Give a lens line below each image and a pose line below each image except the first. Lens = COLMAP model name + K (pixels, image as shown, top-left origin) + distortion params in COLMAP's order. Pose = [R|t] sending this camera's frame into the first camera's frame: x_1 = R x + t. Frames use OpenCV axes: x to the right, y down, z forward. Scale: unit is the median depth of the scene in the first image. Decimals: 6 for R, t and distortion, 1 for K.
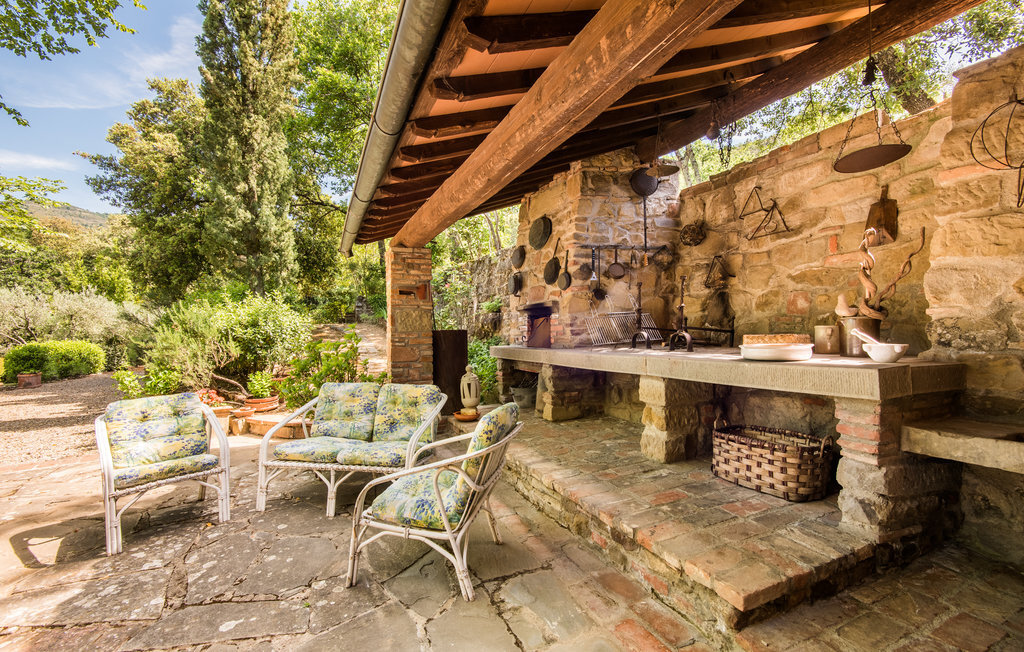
lens RADIAL K [[435.9, 0, 513.0], [0, 435.9, 329.1], [0, 0, 1]] dist [0.045052, -0.019717]
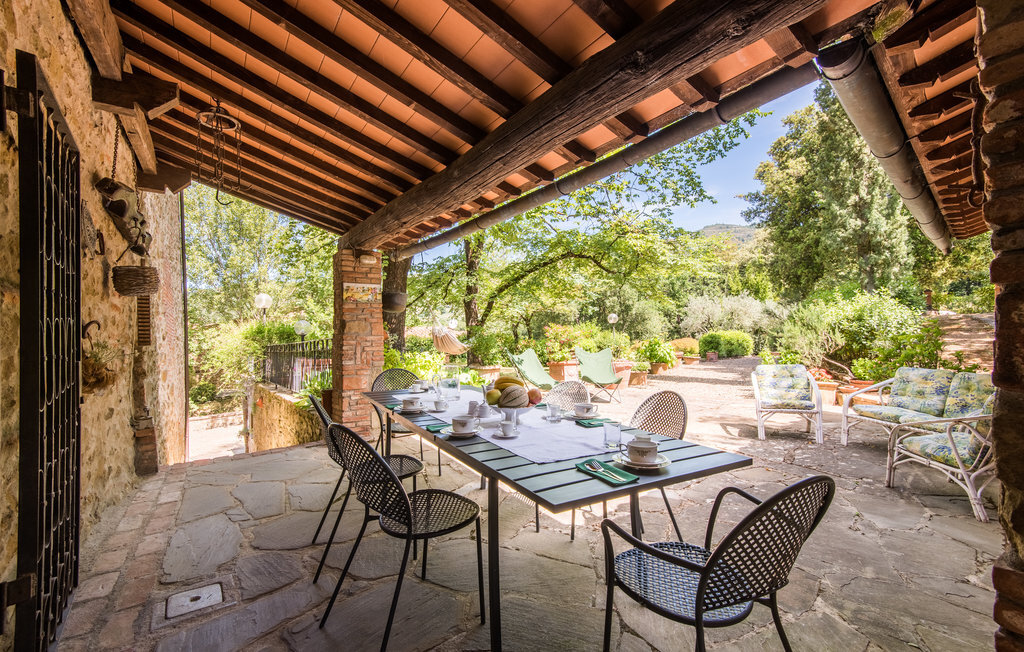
lens RADIAL K [[435.9, 0, 513.0], [0, 435.9, 329.1], [0, 0, 1]] dist [0.045052, -0.019717]
pose [[0.326206, 0.003196, -0.945293, 0.333893], [0.016149, 0.999830, 0.008953, -0.012444], [0.945161, -0.018186, 0.326099, -0.373937]]
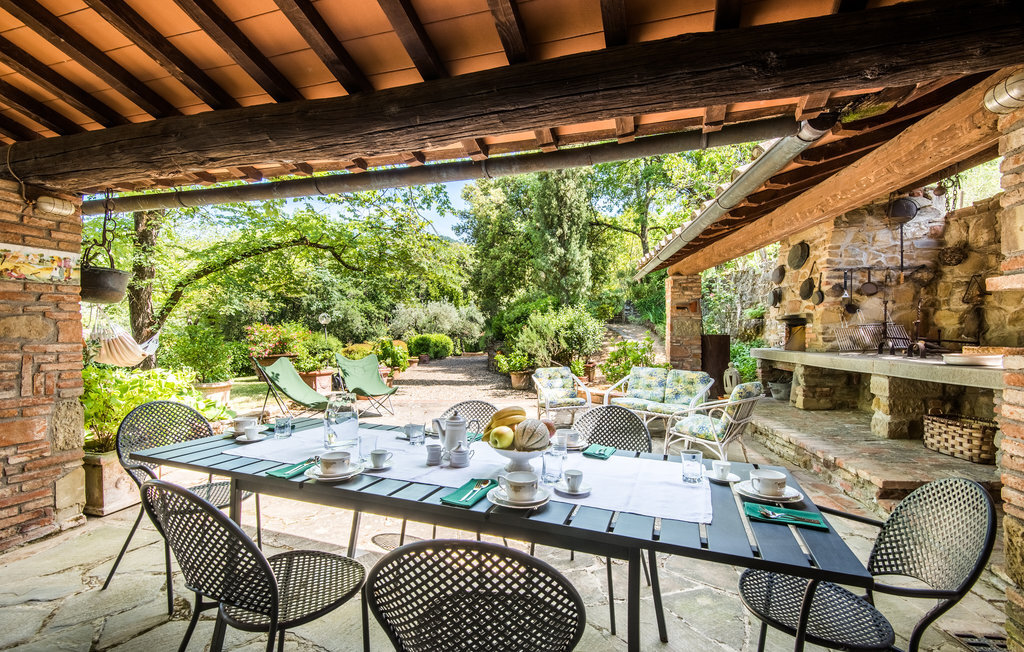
lens RADIAL K [[446.3, 0, 512.0], [0, 446.3, 326.0], [0, 0, 1]] dist [0.029023, -0.021666]
pose [[0.846778, 0.009682, -0.531858, 0.063322], [-0.010446, 0.999944, 0.001573, -0.022772], [0.531843, 0.004224, 0.846832, -0.535096]]
